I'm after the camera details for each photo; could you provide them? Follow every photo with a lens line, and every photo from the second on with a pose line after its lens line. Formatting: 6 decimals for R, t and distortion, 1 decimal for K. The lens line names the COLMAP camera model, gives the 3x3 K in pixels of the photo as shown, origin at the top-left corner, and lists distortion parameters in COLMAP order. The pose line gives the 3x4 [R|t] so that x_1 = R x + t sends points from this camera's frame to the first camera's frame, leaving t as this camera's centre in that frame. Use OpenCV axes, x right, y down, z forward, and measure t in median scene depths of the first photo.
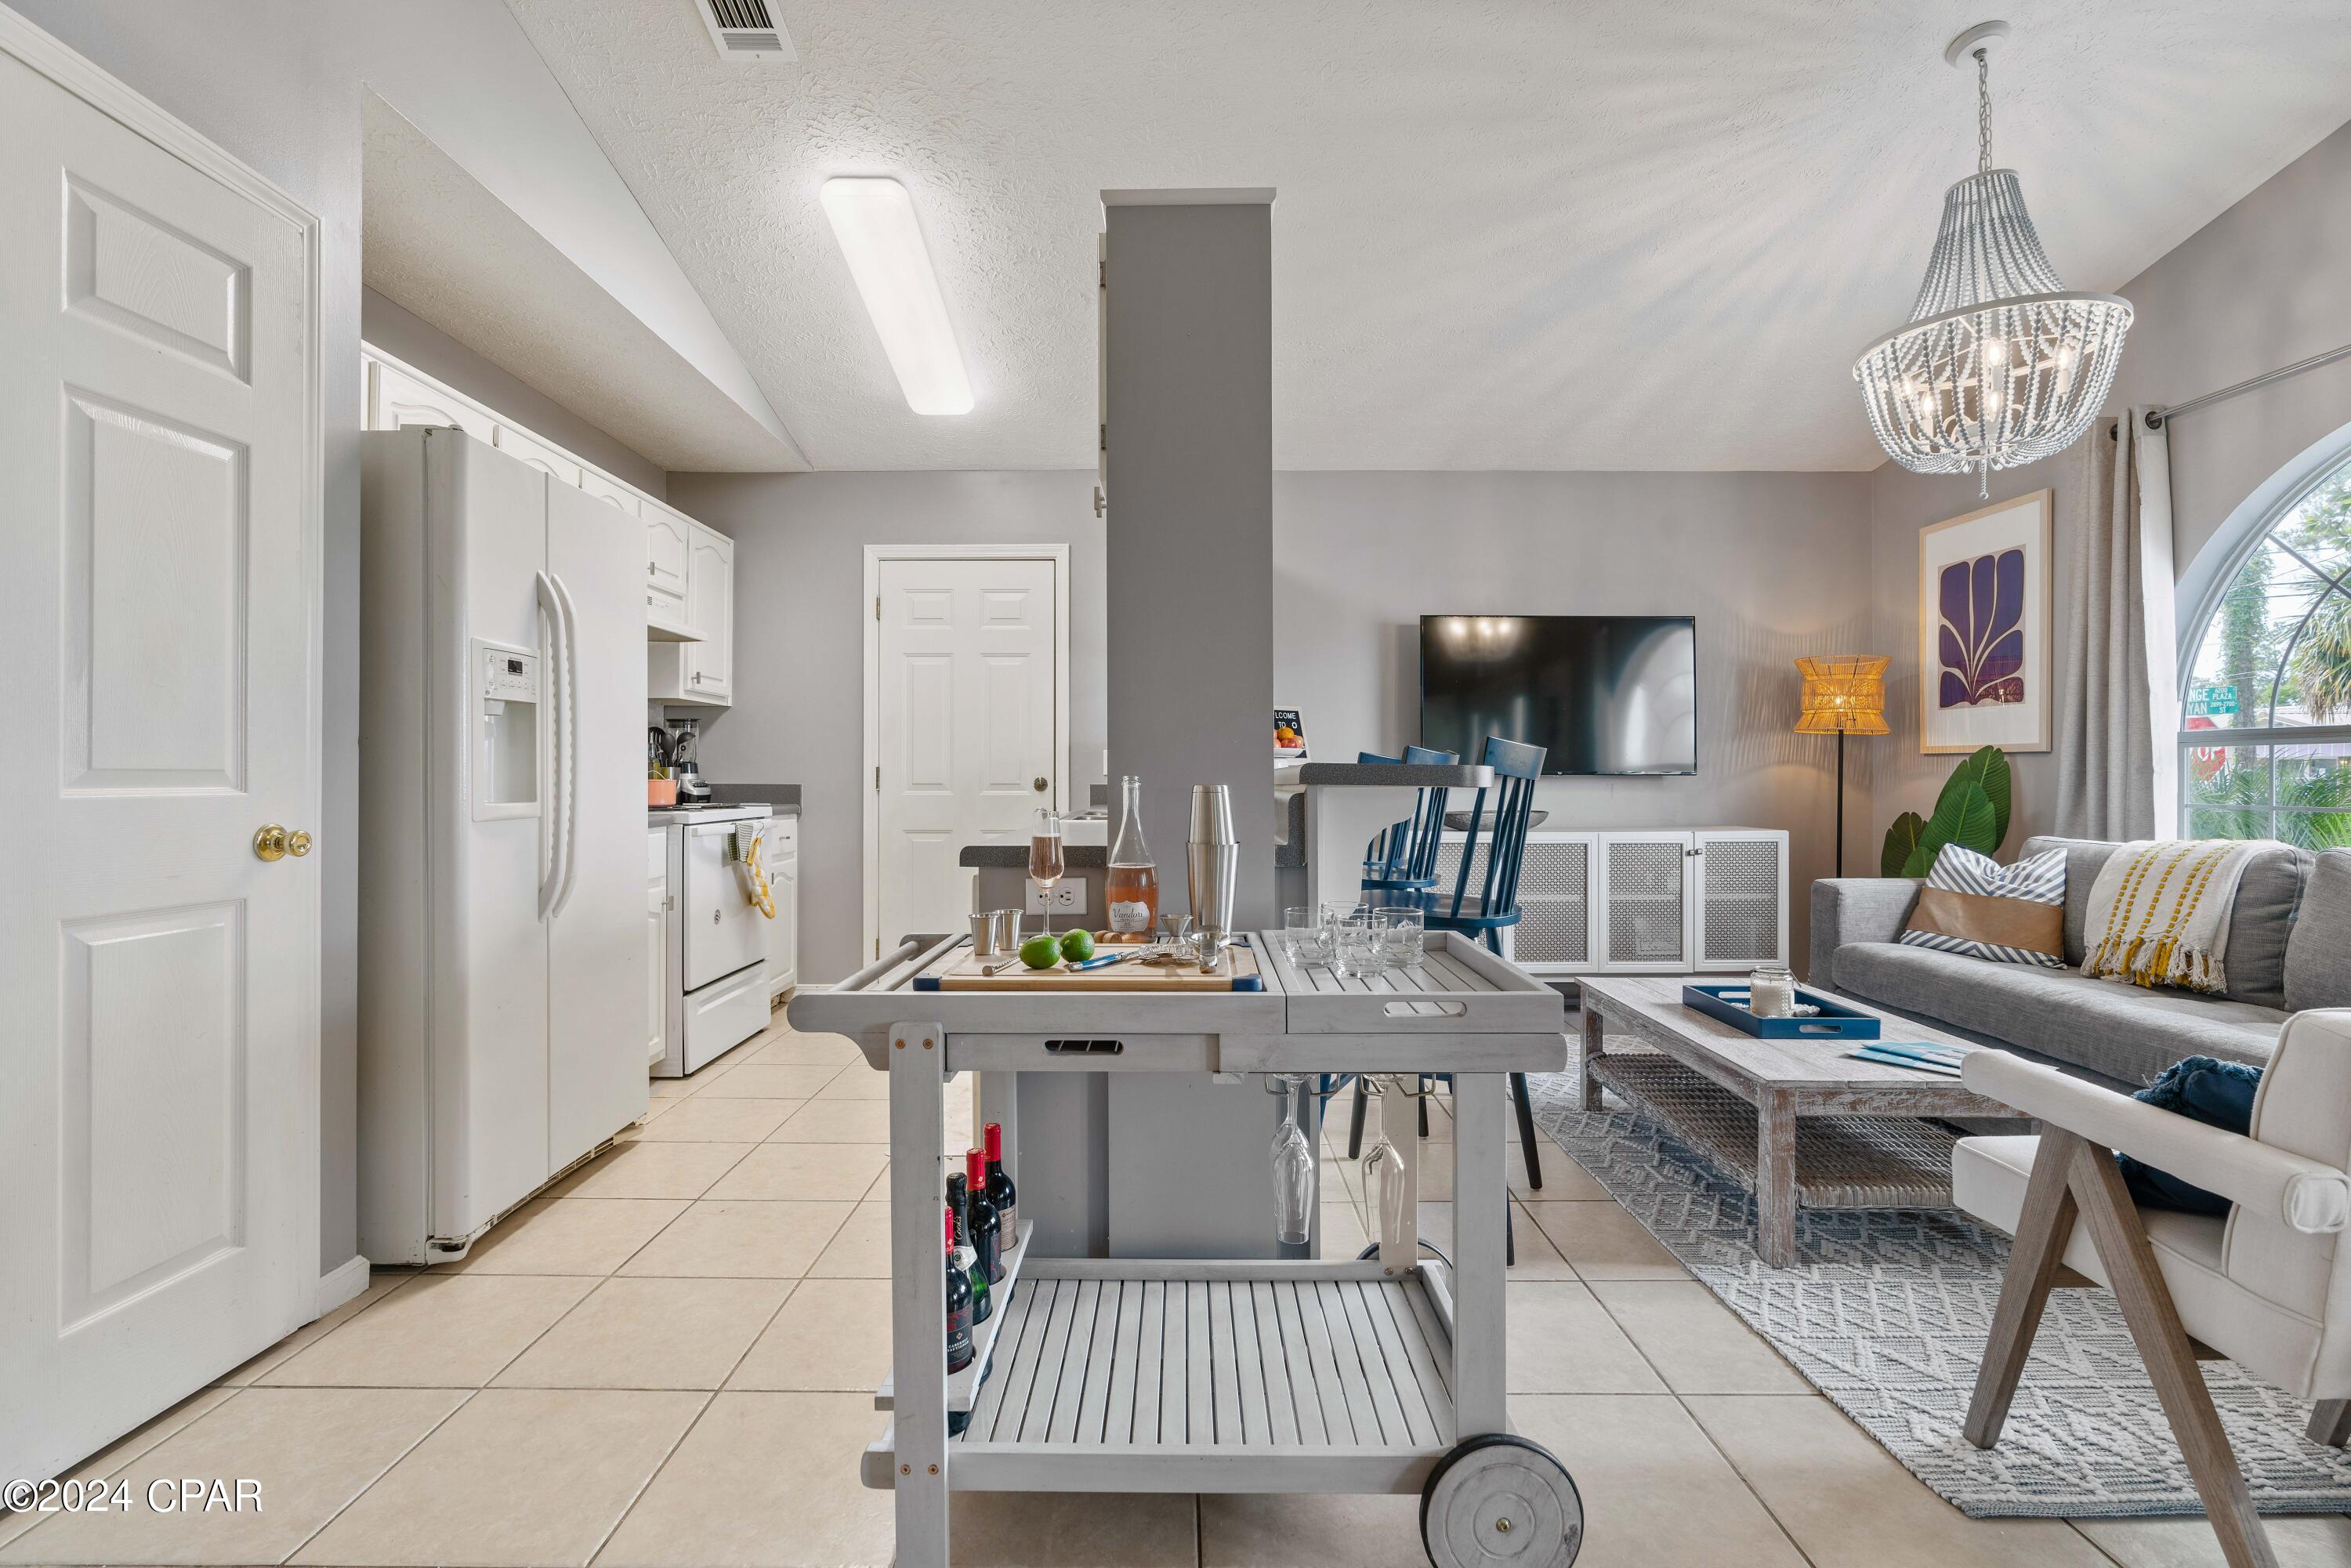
lens RADIAL K [[1047.5, 0, 1175.5], [0, 1047.5, 784.0], [0, 0, 1]] dist [-0.001191, -0.000056]
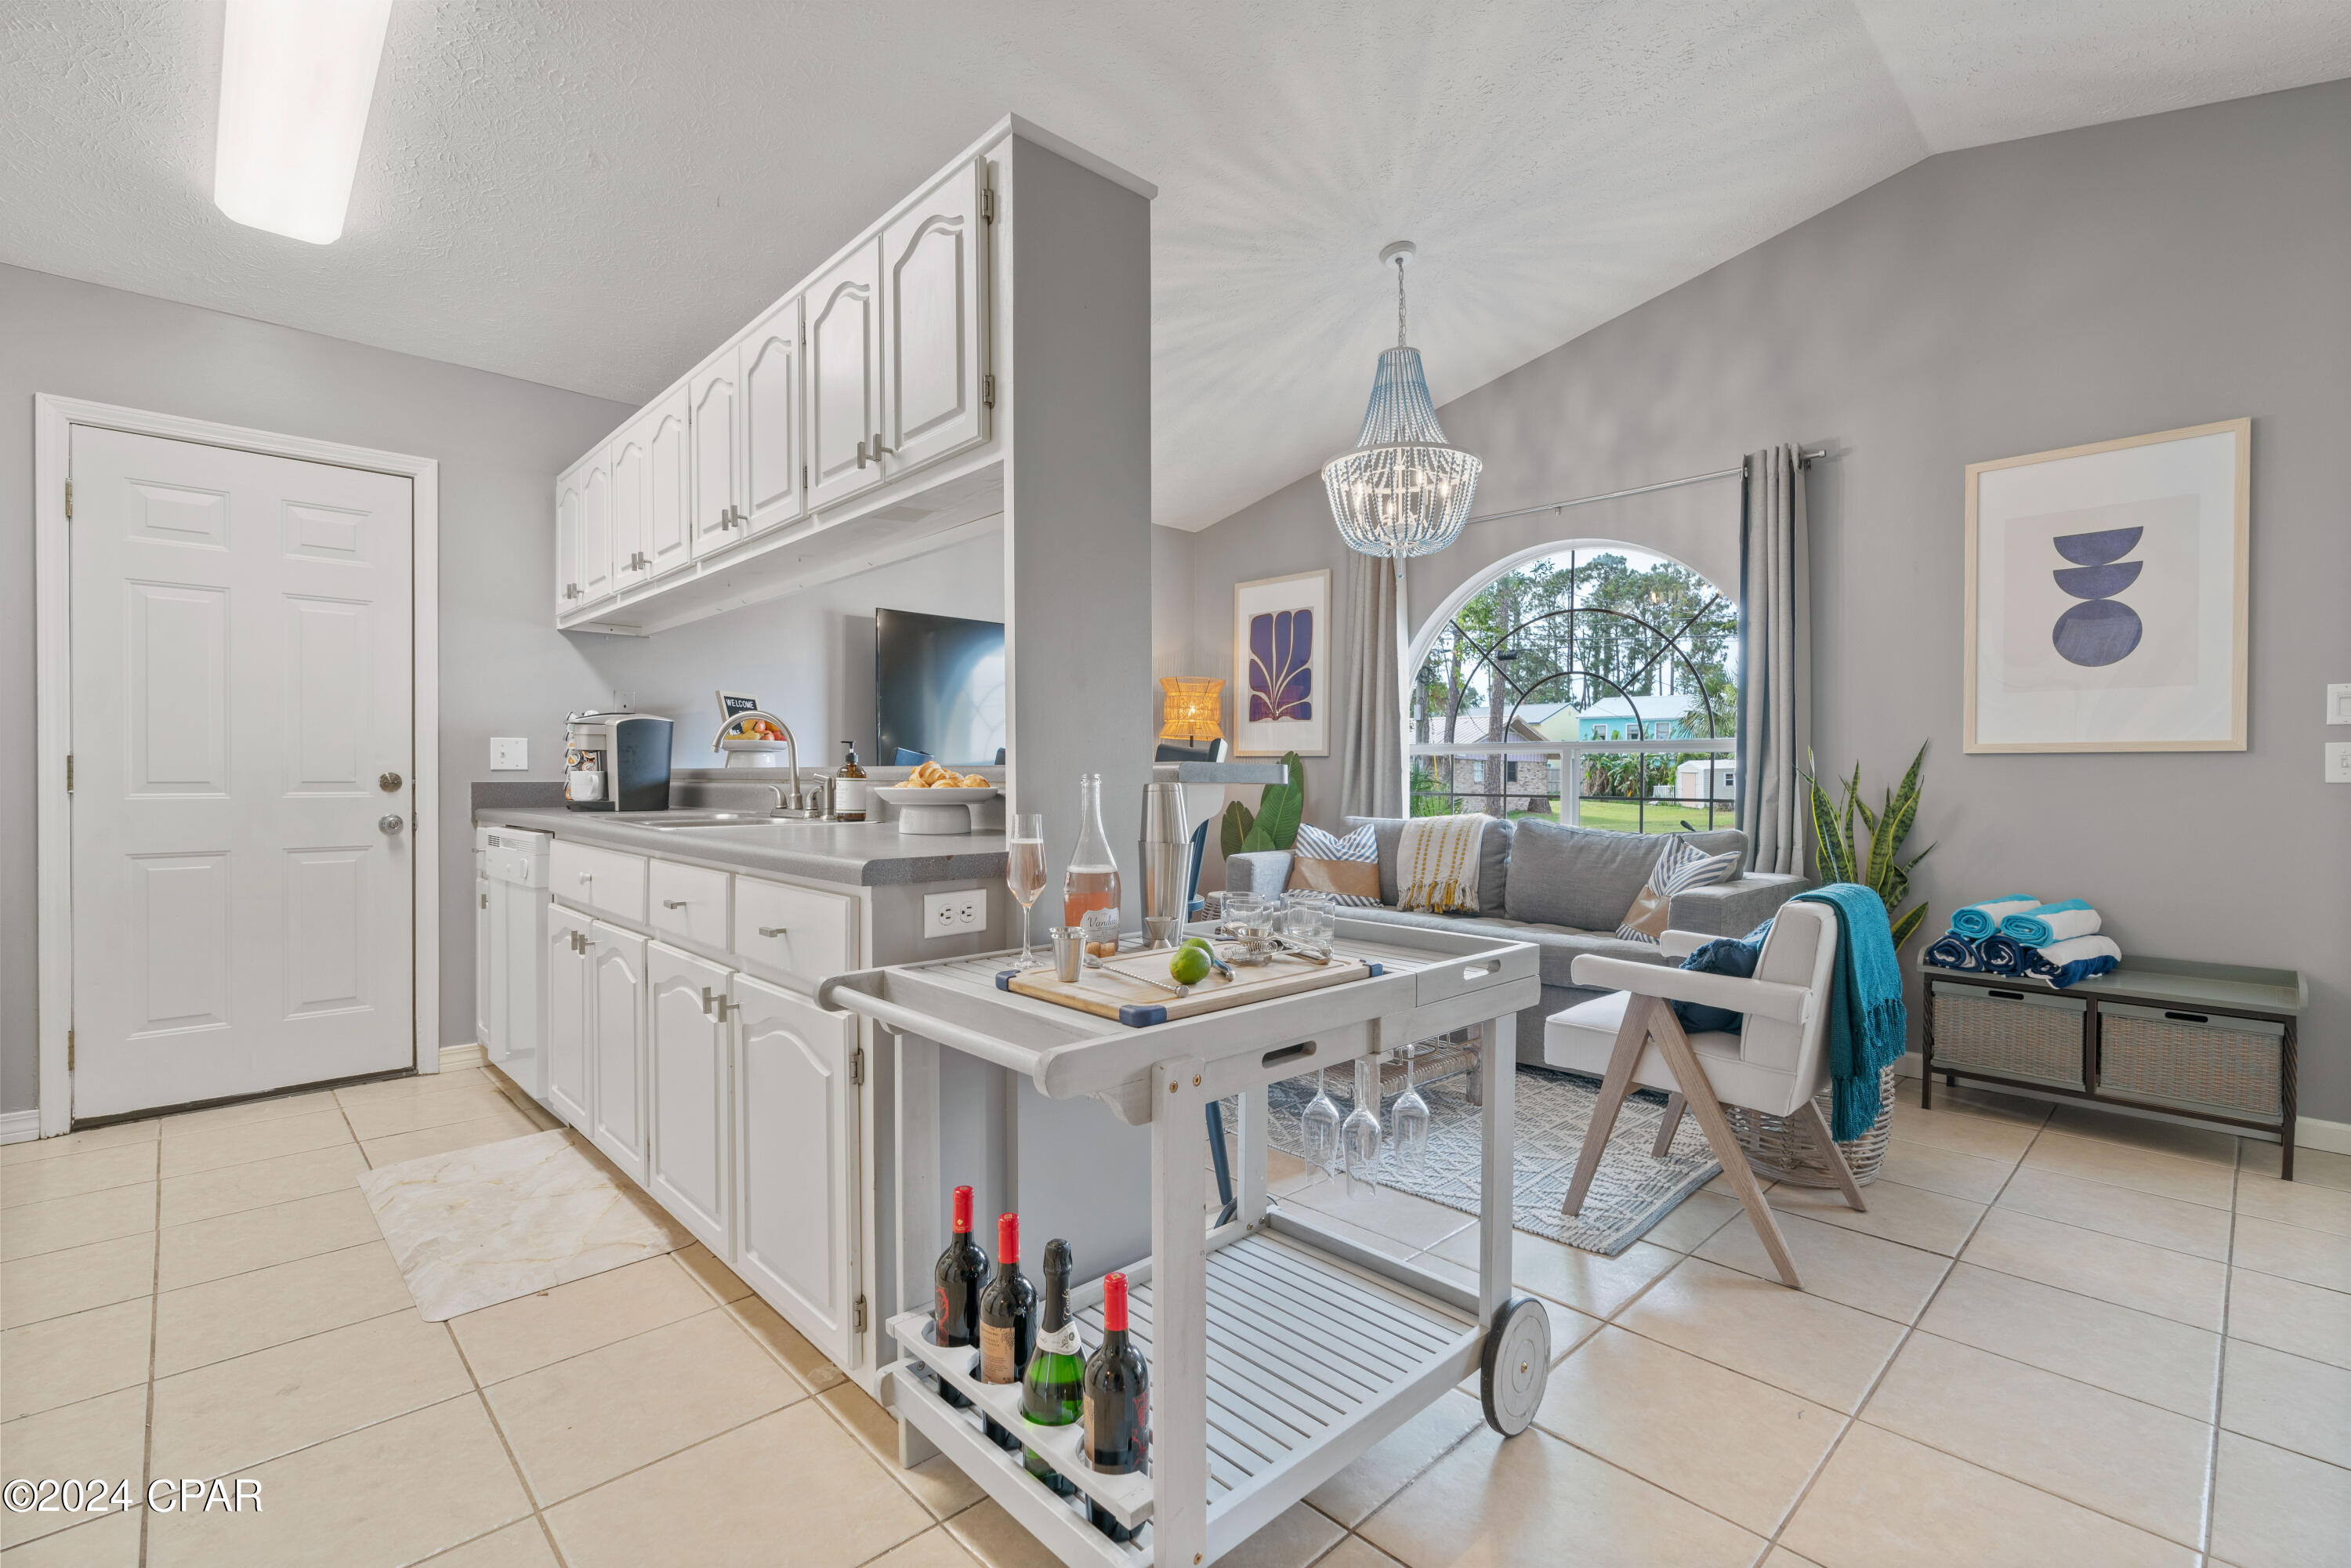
lens RADIAL K [[1047.5, 0, 1175.5], [0, 1047.5, 784.0], [0, 0, 1]] dist [-0.001191, -0.000056]
pose [[0.719764, -0.004911, 0.694202, -0.359132], [0.002379, 0.999987, 0.004608, -0.000723], [-0.694215, -0.001665, 0.719766, 0.160479]]
